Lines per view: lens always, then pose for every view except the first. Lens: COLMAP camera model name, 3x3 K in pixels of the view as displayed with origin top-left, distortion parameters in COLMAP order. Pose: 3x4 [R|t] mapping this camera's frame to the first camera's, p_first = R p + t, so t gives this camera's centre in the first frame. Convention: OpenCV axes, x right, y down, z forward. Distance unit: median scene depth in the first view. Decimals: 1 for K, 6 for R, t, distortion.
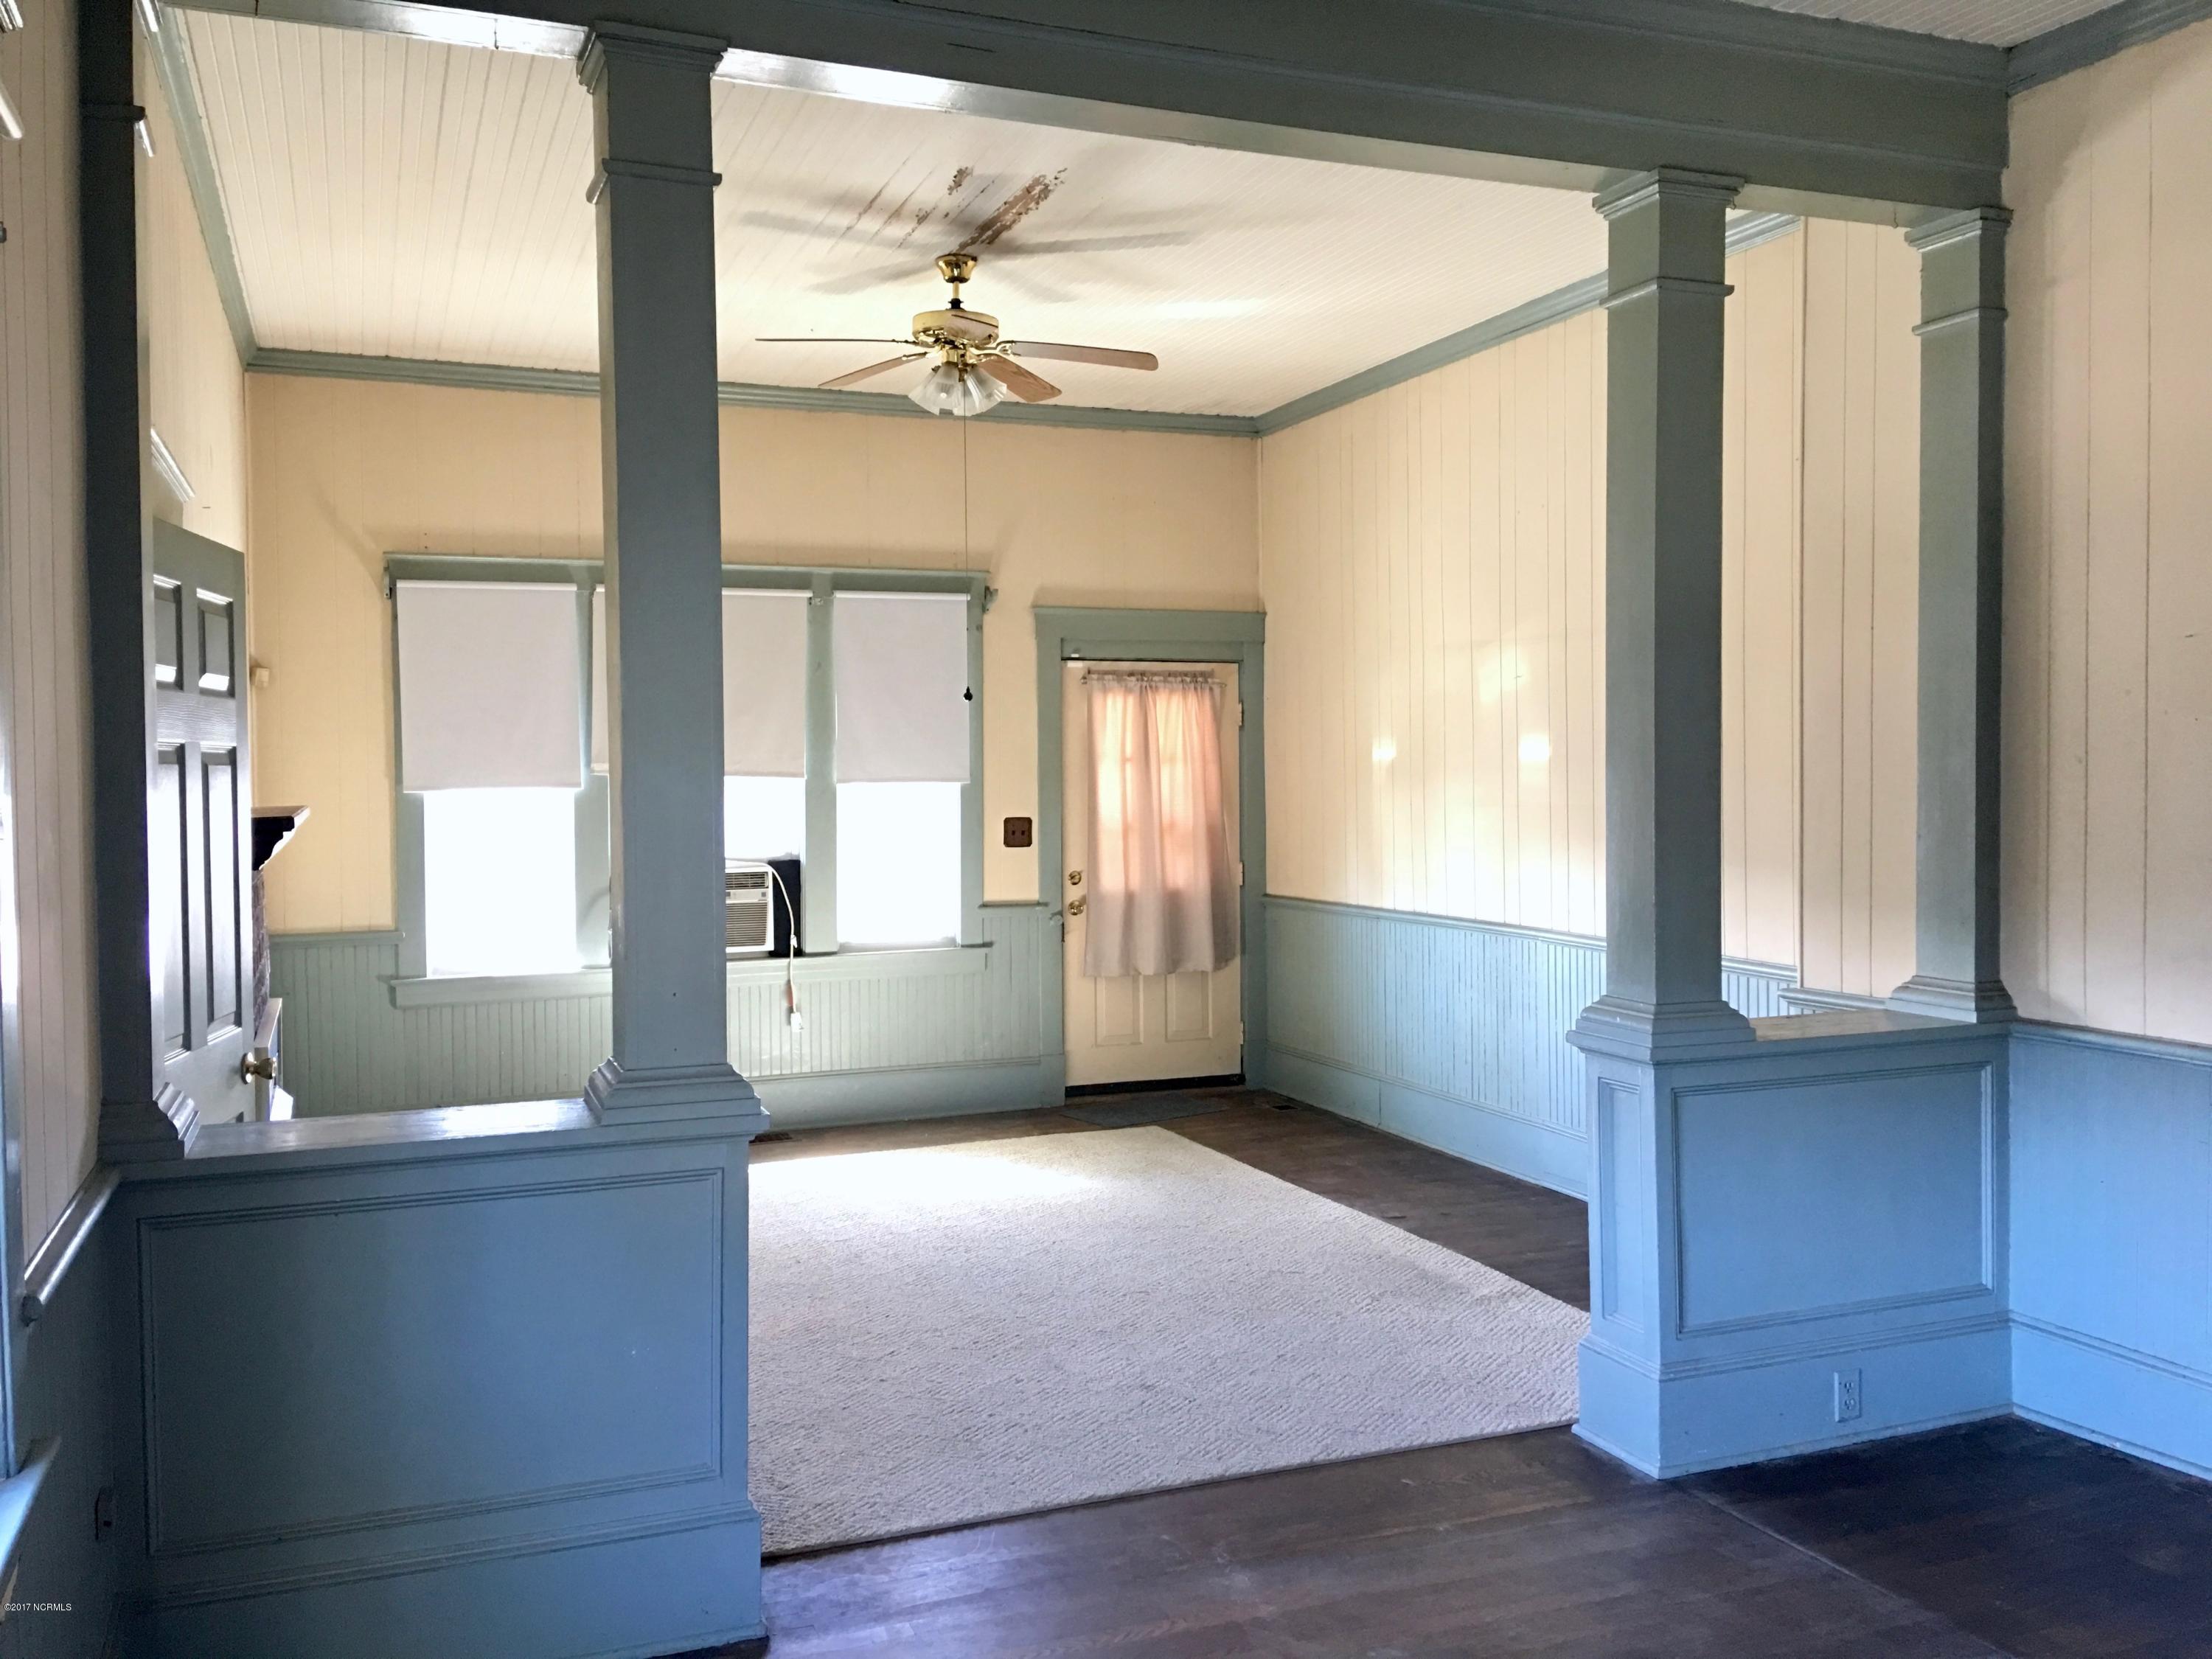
lens RADIAL K [[1857.7, 0, 1099.4], [0, 1857.7, 815.4], [0, 0, 1]] dist [0.113574, -0.160409]
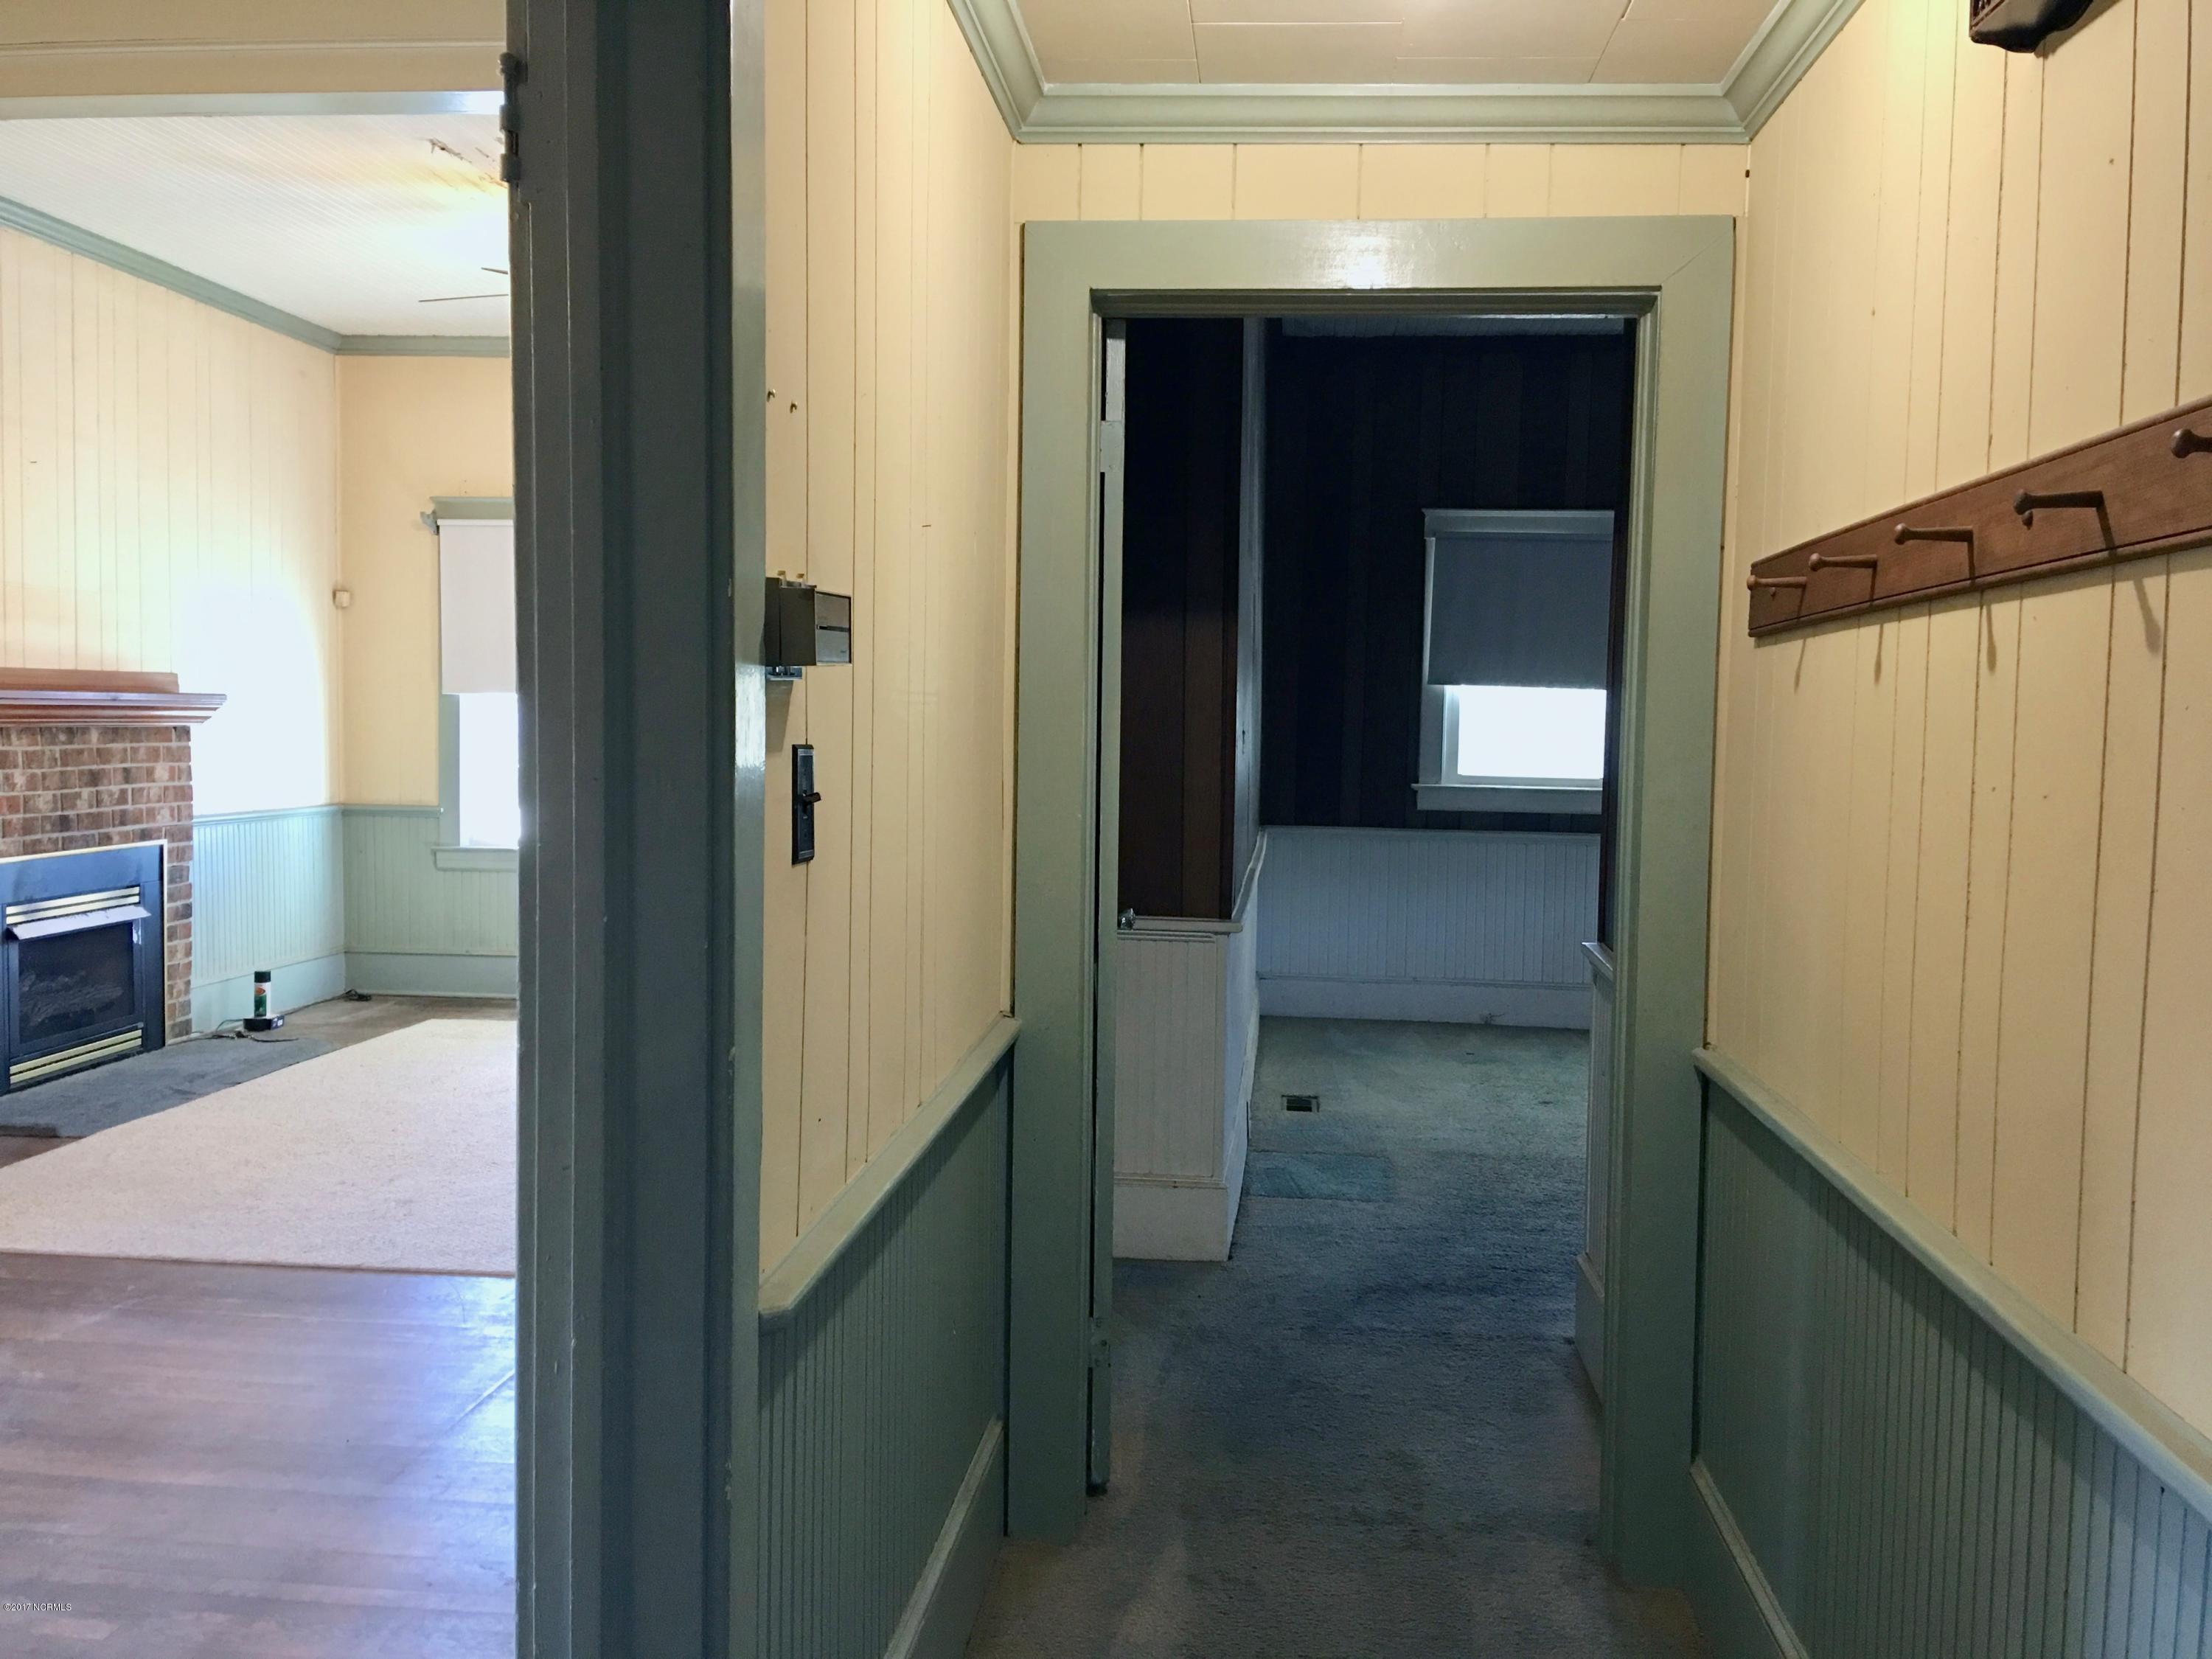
lens RADIAL K [[1857.7, 0, 1116.0], [0, 1857.7, 817.2], [0, 0, 1]] dist [0.113574, -0.160409]
pose [[0.892694, 0.051983, -0.447654, 0.966413], [-0.038755, 0.998500, 0.038666, 0.006436], [0.448993, -0.017168, 0.893370, 0.167564]]
